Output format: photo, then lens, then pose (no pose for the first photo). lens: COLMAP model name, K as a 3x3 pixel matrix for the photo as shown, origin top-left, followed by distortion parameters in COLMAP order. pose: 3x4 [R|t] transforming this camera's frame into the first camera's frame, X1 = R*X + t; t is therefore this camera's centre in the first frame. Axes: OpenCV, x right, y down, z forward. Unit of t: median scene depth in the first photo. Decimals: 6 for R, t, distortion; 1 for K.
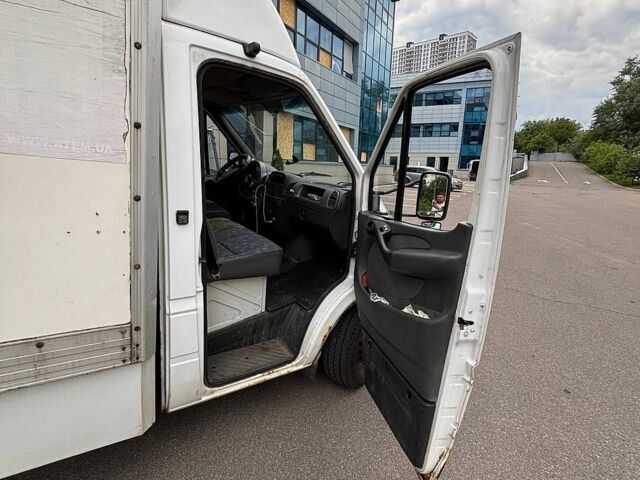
lens RADIAL K [[341.2, 0, 322.1], [0, 341.2, 240.6], [0, 0, 1]] dist [0.003181, -0.005400]
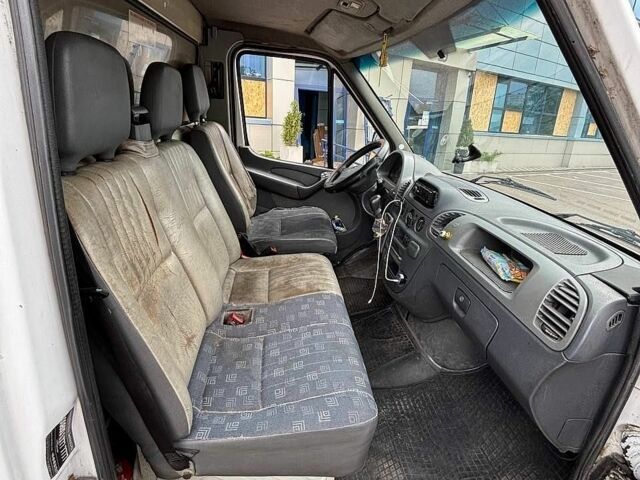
lens RADIAL K [[341.2, 0, 317.2], [0, 341.2, 239.6], [0, 0, 1]] dist [0.003181, -0.005400]
pose [[0.862288, 0.160482, -0.480317, -0.014042], [-0.121040, 0.986282, 0.112236, -0.137744], [0.491740, -0.038642, 0.869884, 0.434298]]
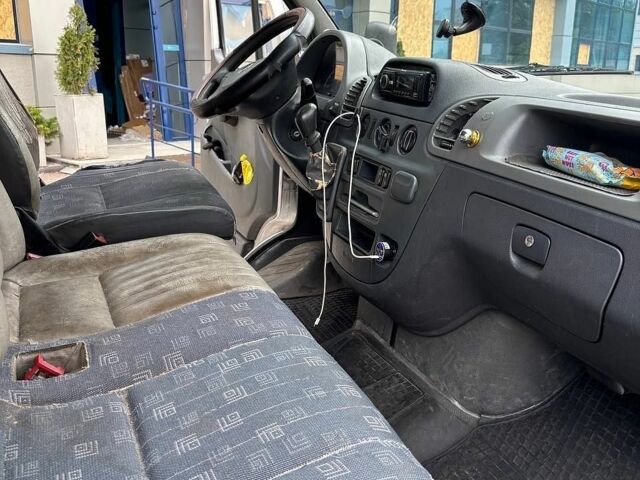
lens RADIAL K [[645.6, 0, 318.7], [0, 645.6, 240.8], [0, 0, 1]] dist [0.015908, 0.000000]
pose [[0.970602, 0.036634, -0.237884, -0.066189], [-0.030331, 0.999086, 0.030105, -0.069876], [0.238770, -0.022004, 0.970827, 0.453697]]
